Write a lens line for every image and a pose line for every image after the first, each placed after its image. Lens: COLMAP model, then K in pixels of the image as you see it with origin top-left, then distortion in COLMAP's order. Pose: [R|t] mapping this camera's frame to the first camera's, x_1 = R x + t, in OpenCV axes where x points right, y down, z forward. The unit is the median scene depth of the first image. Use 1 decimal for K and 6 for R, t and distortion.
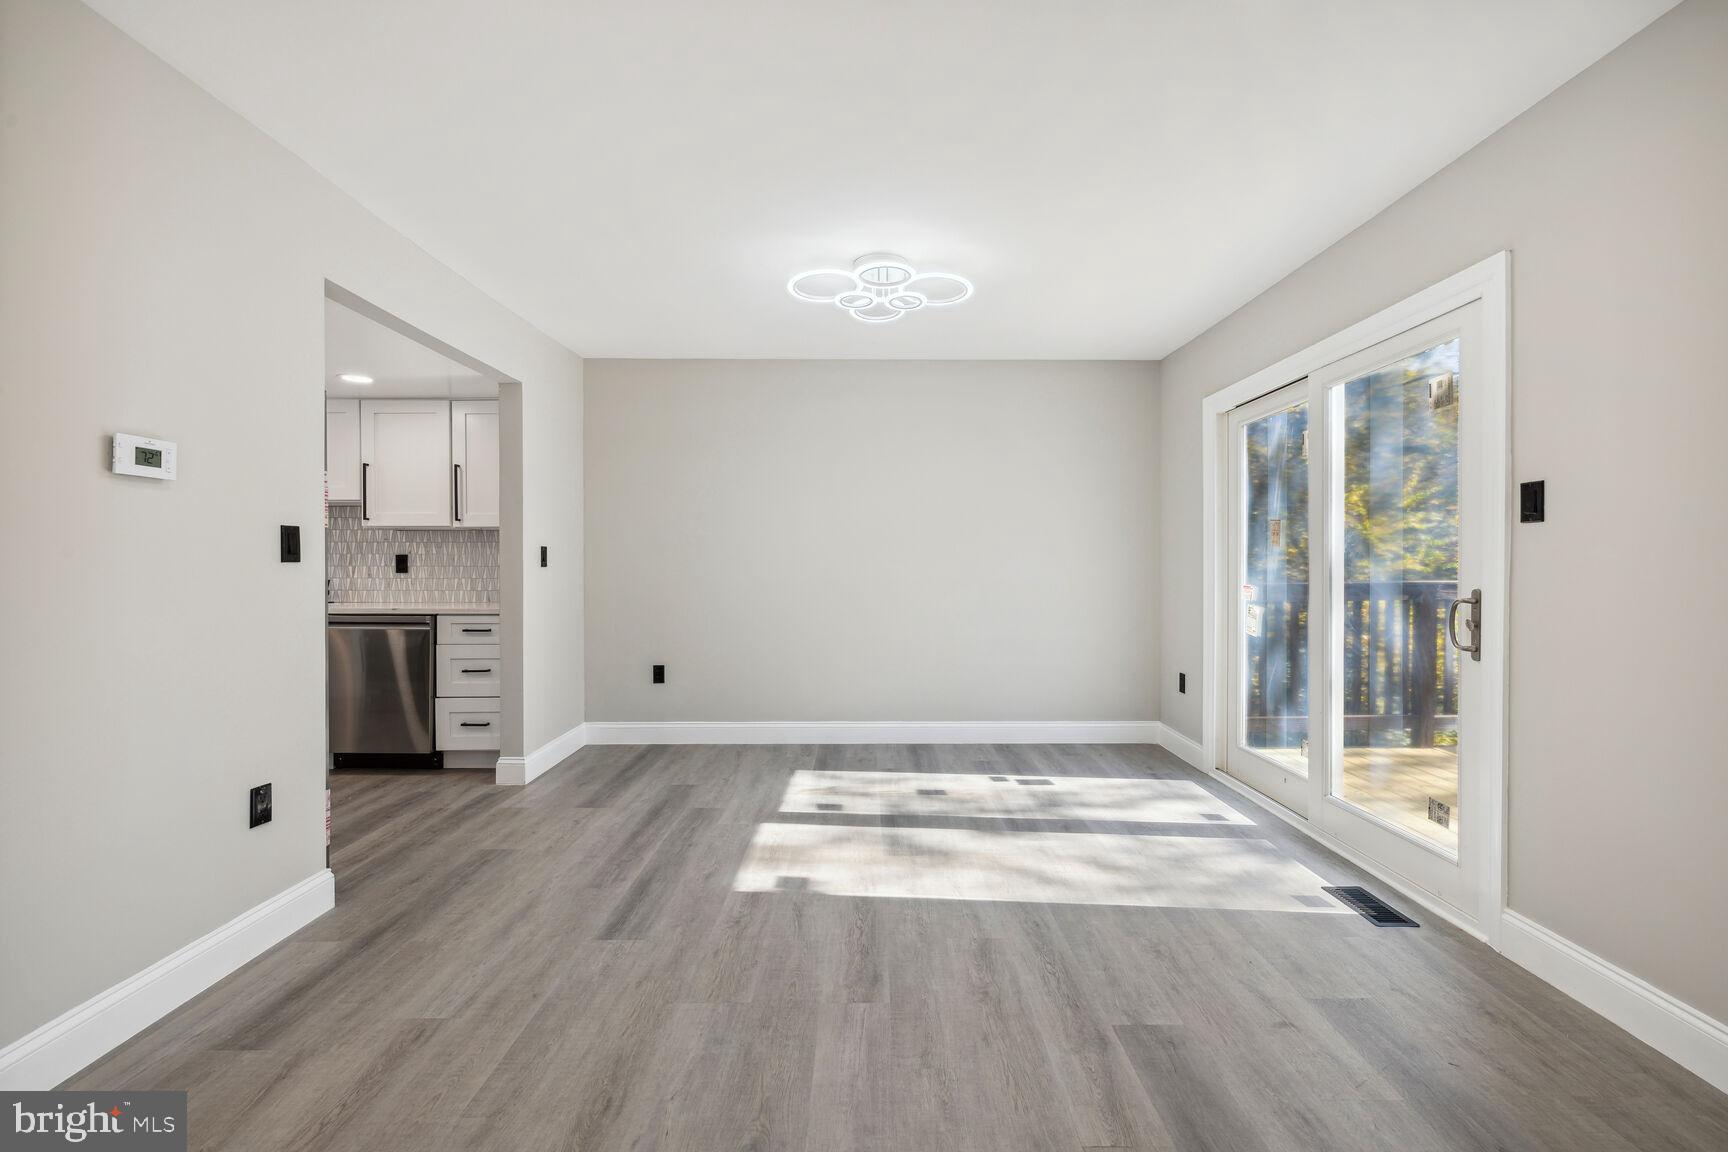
lens RADIAL K [[729.4, 0, 868.0], [0, 729.4, 565.5], [0, 0, 1]] dist [0.001619, 0.000290]
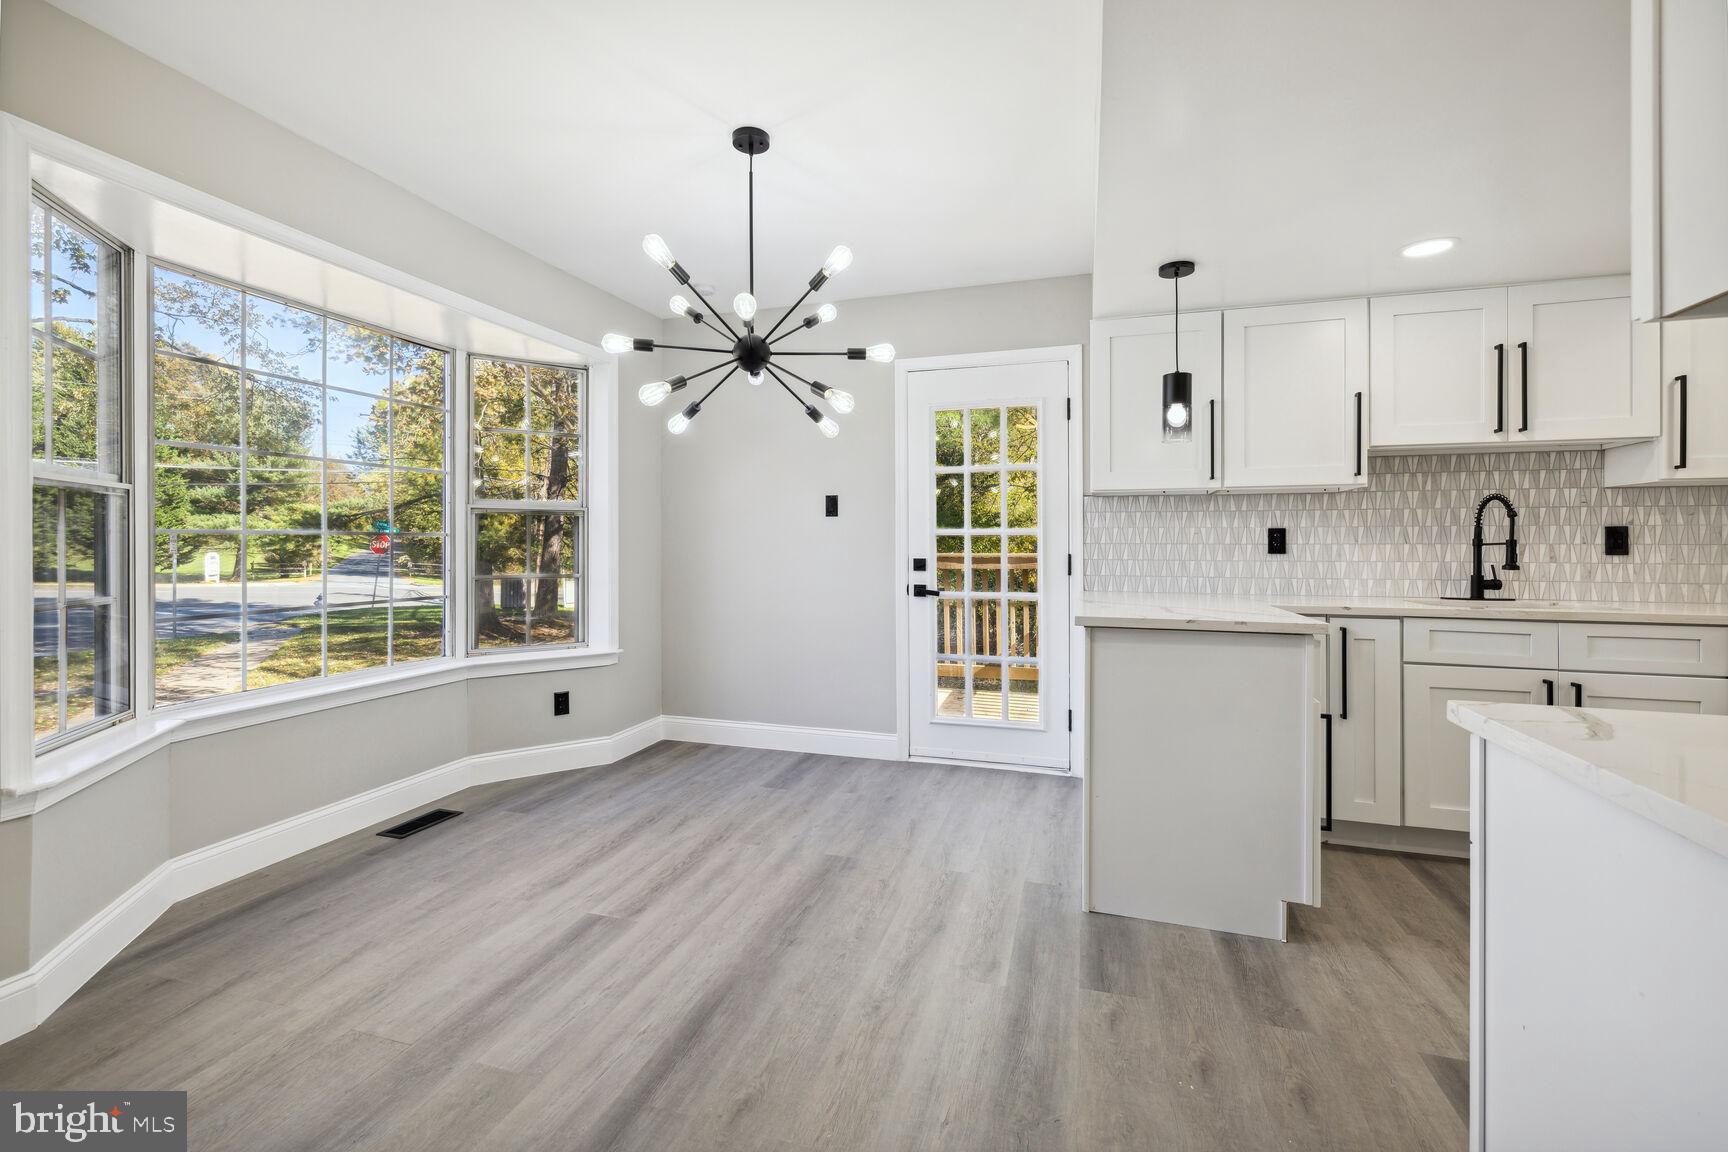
lens RADIAL K [[731.1, 0, 861.2], [0, 731.1, 546.4], [0, 0, 1]] dist [-0.000066, 0.000099]
pose [[0.955872, 0.004130, -0.293754, -1.622512], [-0.003153, 0.999988, 0.003800, 0.003550], [0.293766, -0.002706, 0.955873, 0.304613]]
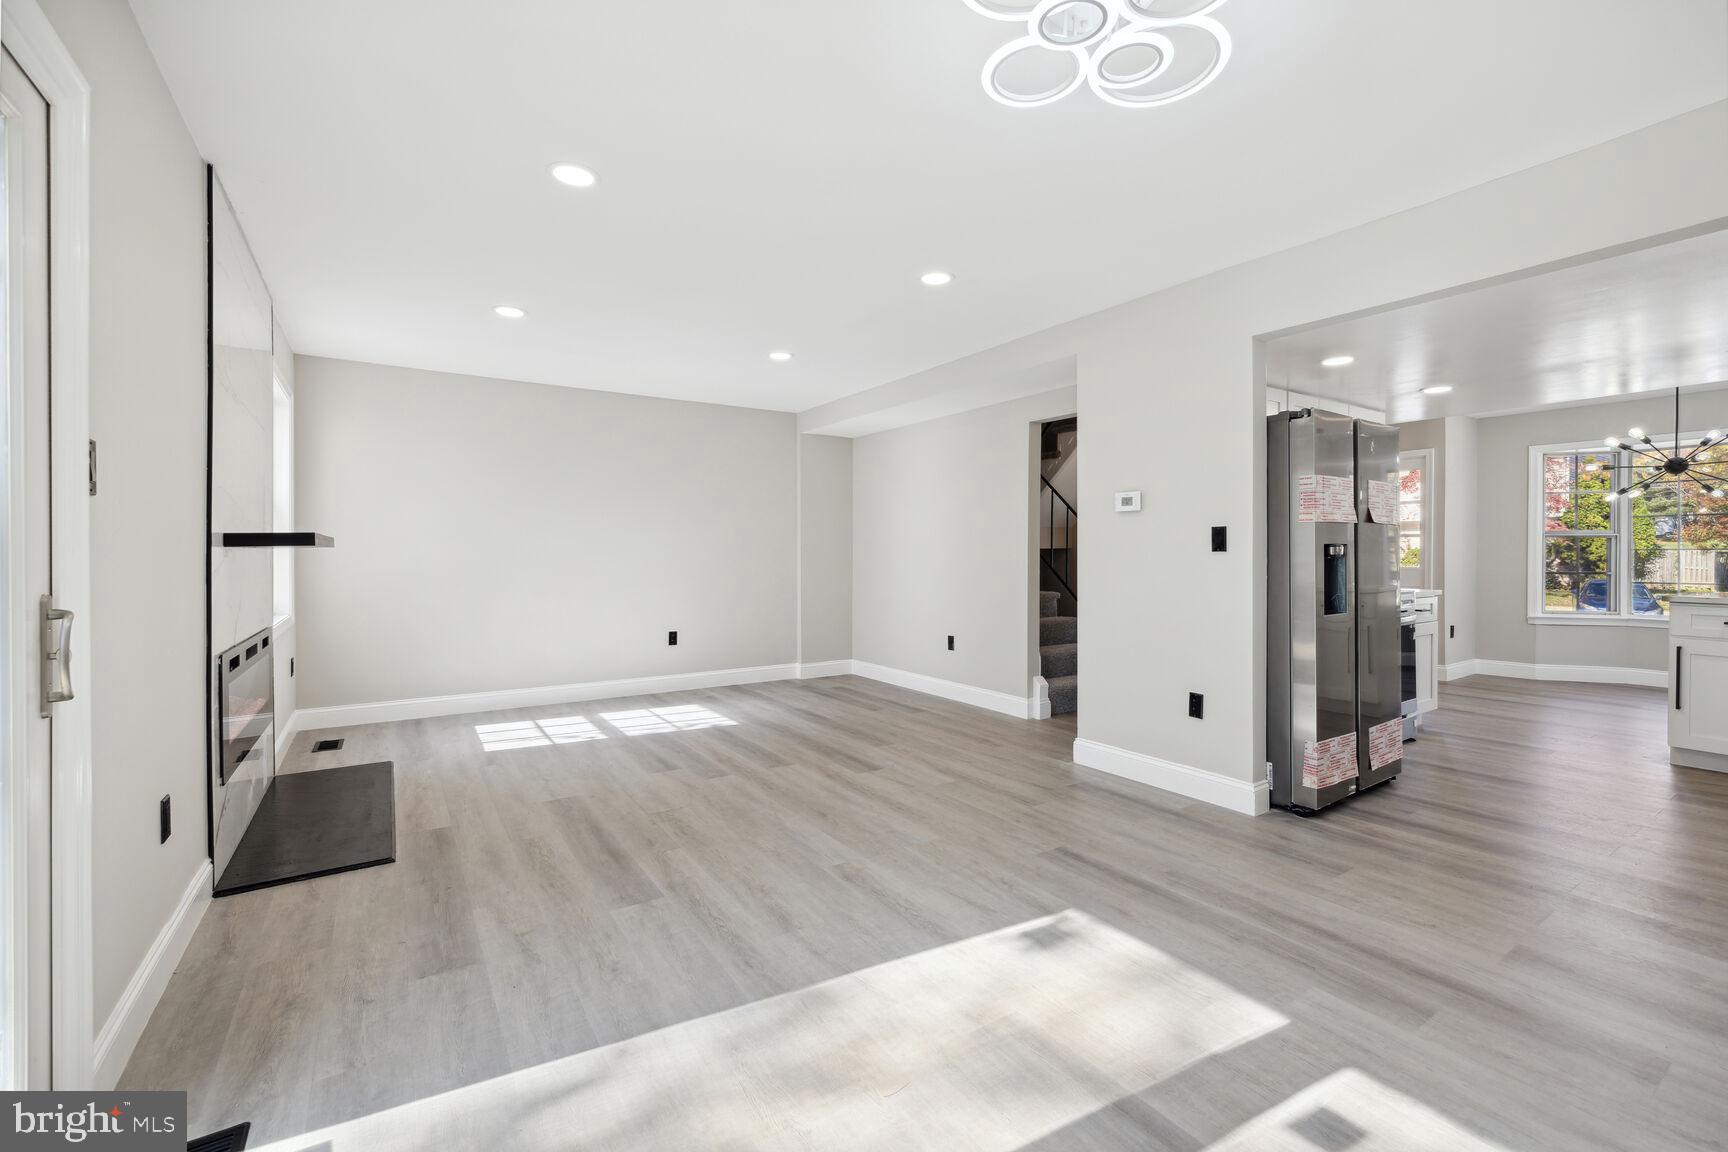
lens RADIAL K [[729.4, 0, 868.0], [0, 729.4, 565.5], [0, 0, 1]] dist [0.001619, 0.000290]
pose [[-0.832101, 0.008706, -0.554557, 0.443802], [0.000484, 0.999888, 0.014972, 0.001313], [0.554625, 0.012190, -0.832011, 1.348908]]
